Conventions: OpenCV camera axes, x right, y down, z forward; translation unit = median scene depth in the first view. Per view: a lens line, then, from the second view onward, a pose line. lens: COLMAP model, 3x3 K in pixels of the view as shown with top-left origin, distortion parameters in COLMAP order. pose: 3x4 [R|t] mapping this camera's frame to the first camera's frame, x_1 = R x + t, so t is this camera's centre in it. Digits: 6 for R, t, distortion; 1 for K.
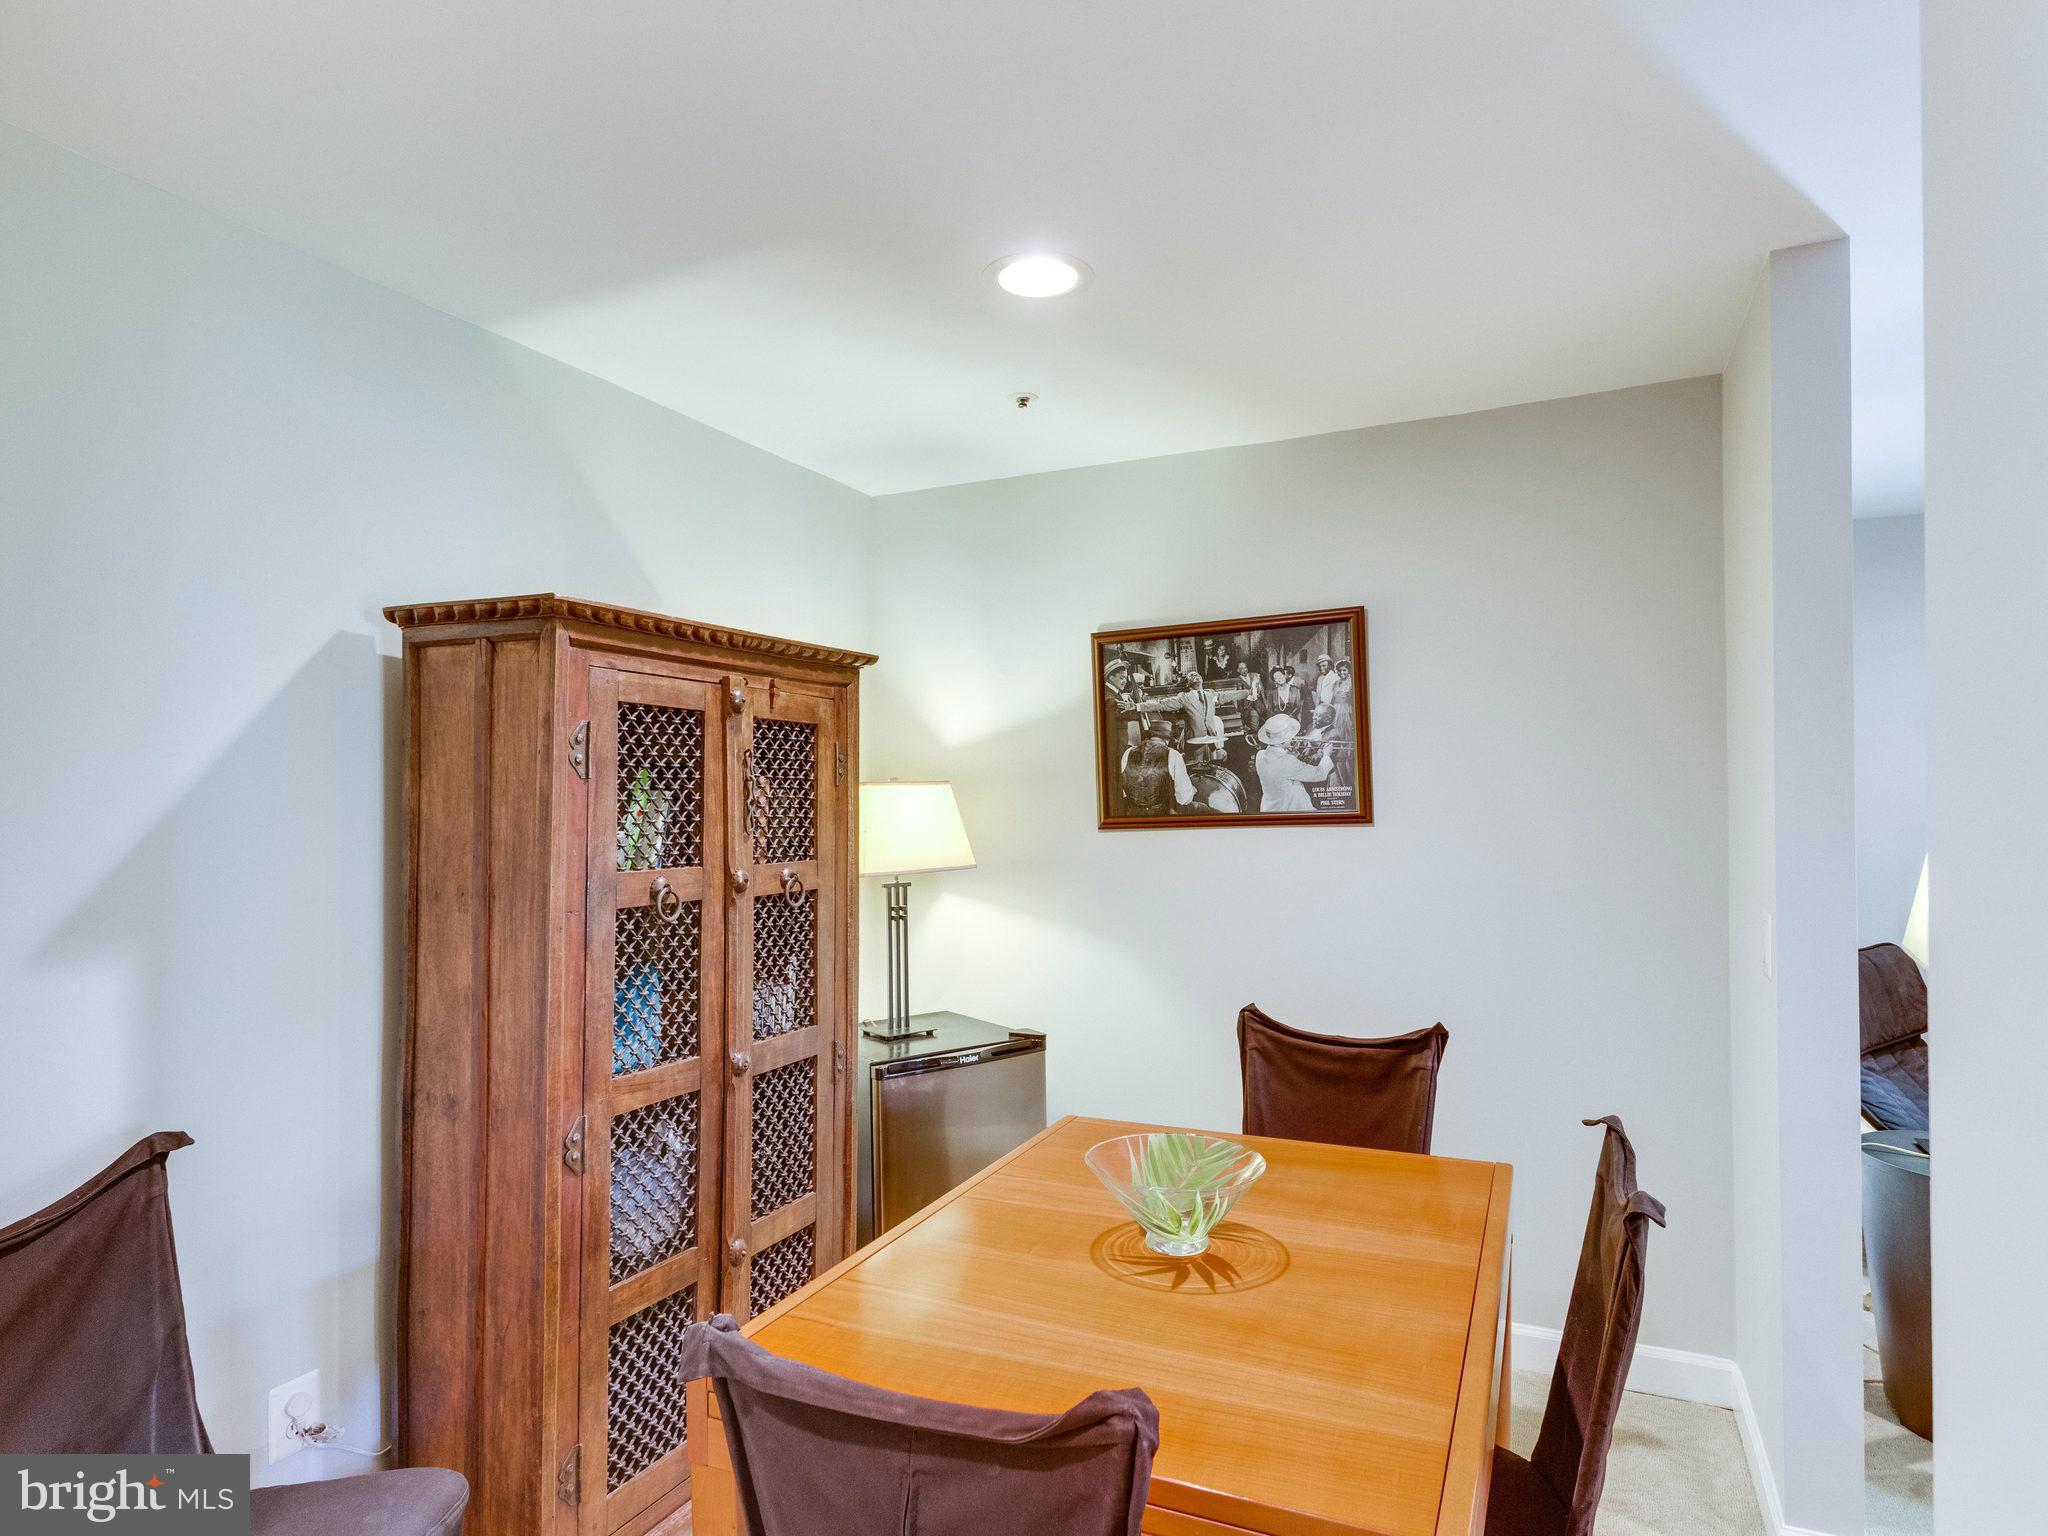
lens RADIAL K [[1144.2, 0, 1036.5], [0, 1144.2, 776.6], [0, 0, 1]] dist [0.001681, 0.000306]
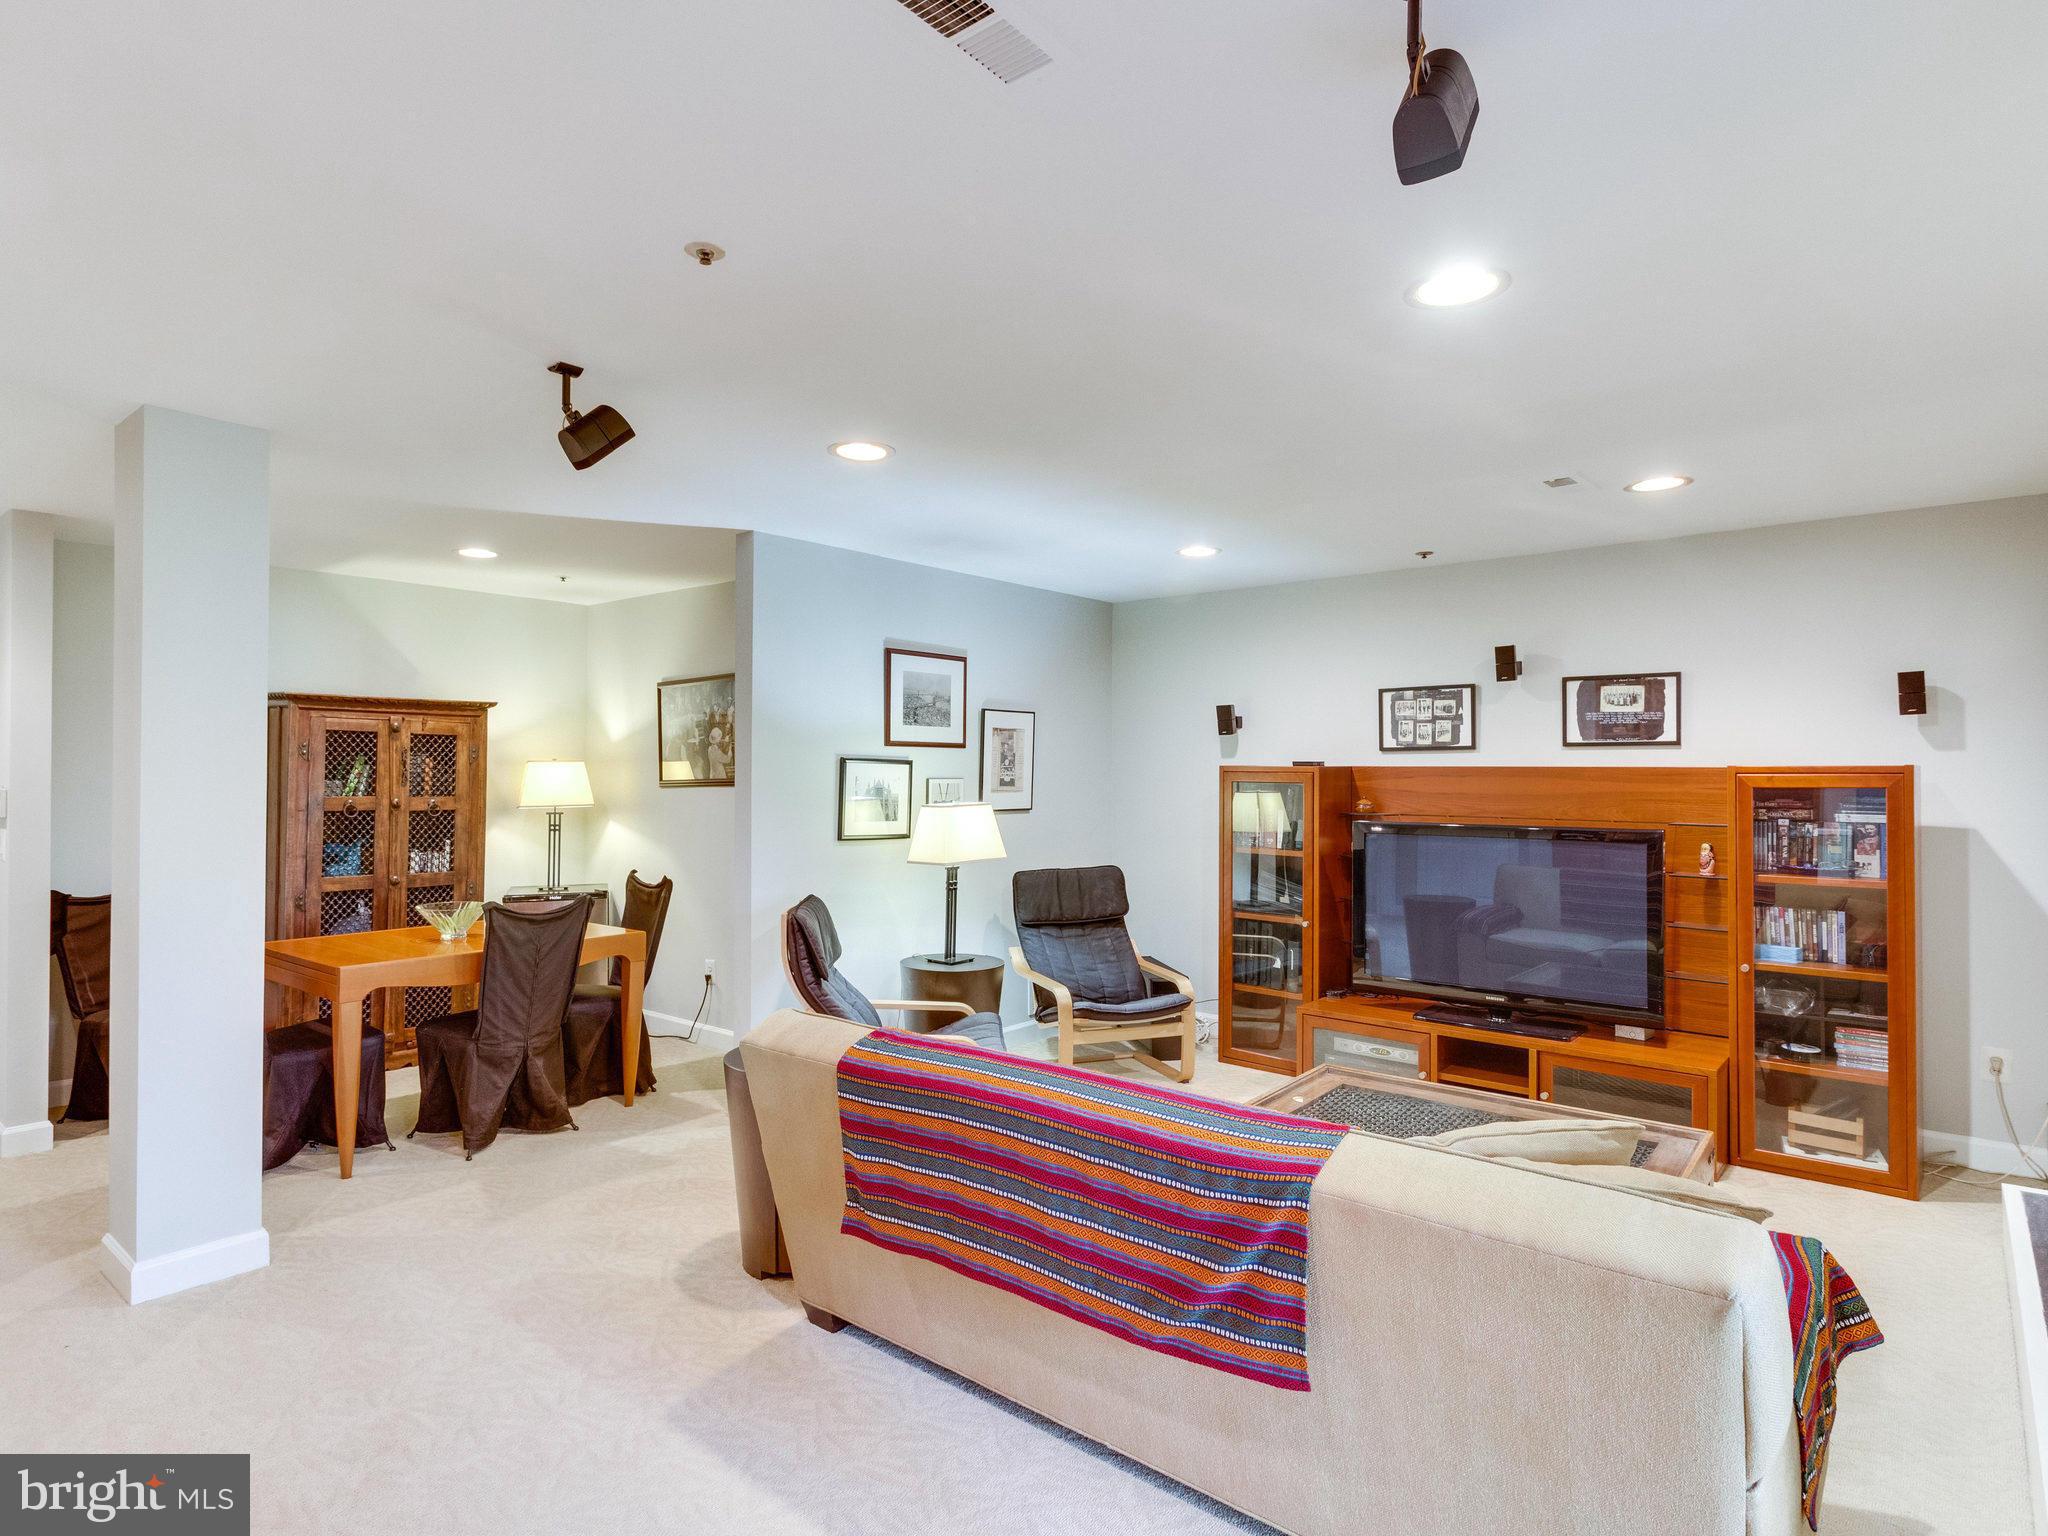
lens RADIAL K [[1115.3, 0, 1018.4], [0, 1115.3, 757.4], [0, 0, 1]] dist [0.005708, 0.000686]
pose [[0.964746, 0.010402, -0.262978, 1.185121], [-0.007875, 0.999912, 0.010664, -0.028637], [0.263066, -0.008217, 0.964743, -0.664493]]
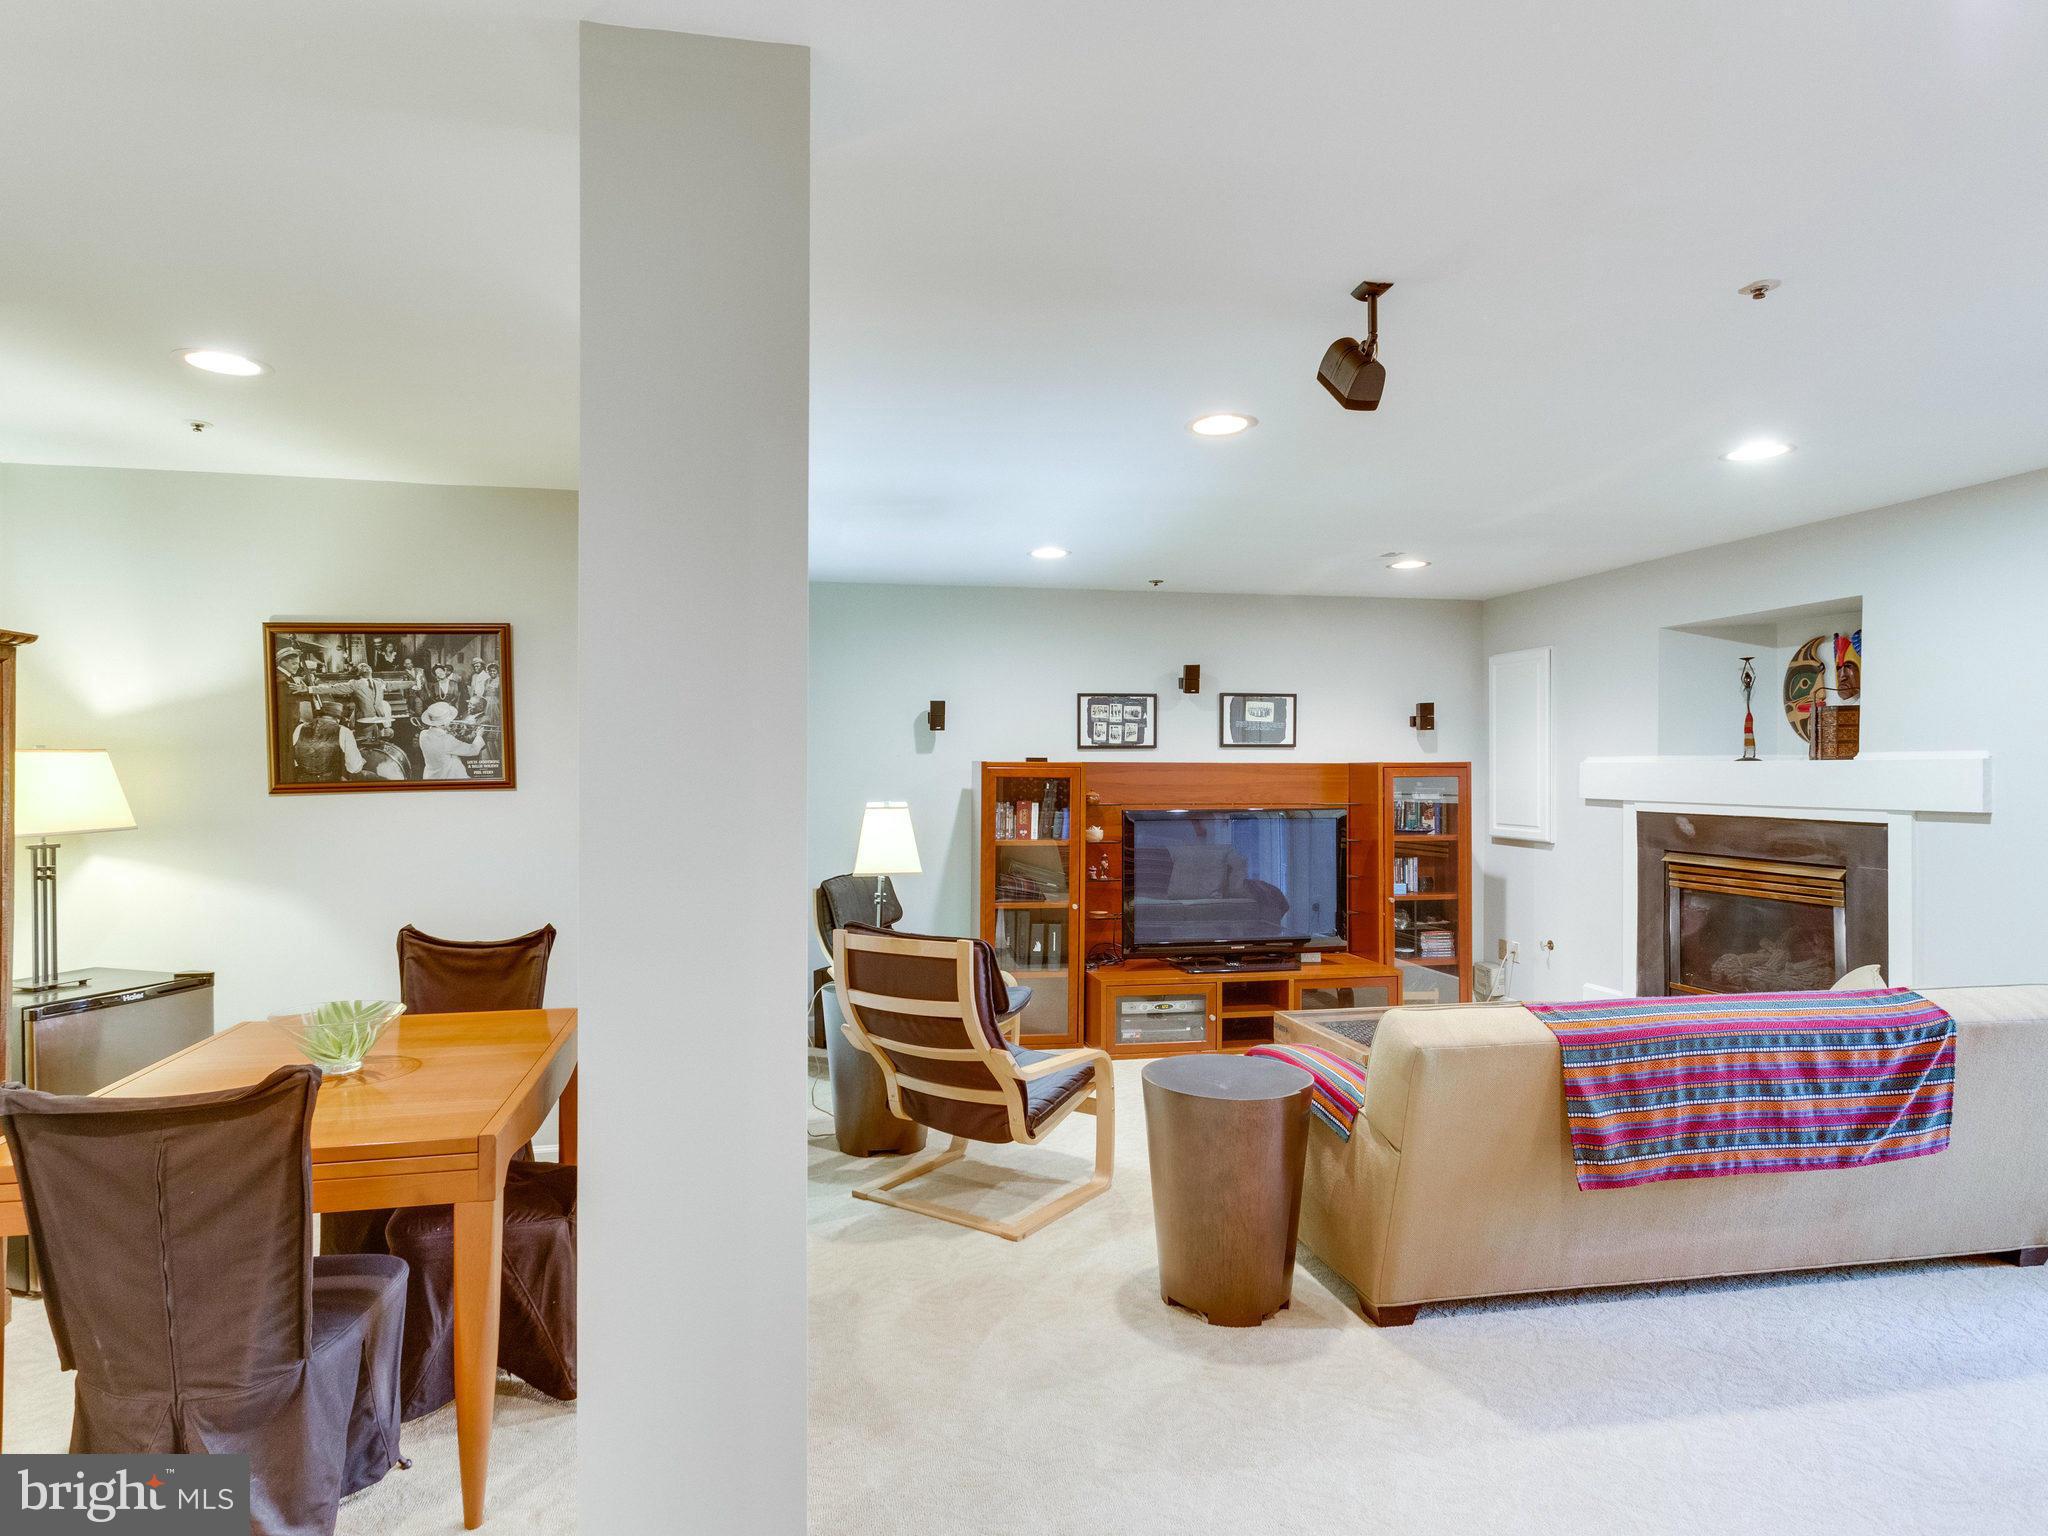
lens RADIAL K [[1152.4, 0, 982.9], [0, 1152.4, 781.5], [0, 0, 1]] dist [0.012252, 0.000192]
pose [[0.815160, 0.004604, 0.579218, -0.037432], [-0.020468, 0.999573, 0.020861, -0.005716], [-0.578875, -0.028860, 0.814906, -0.385831]]
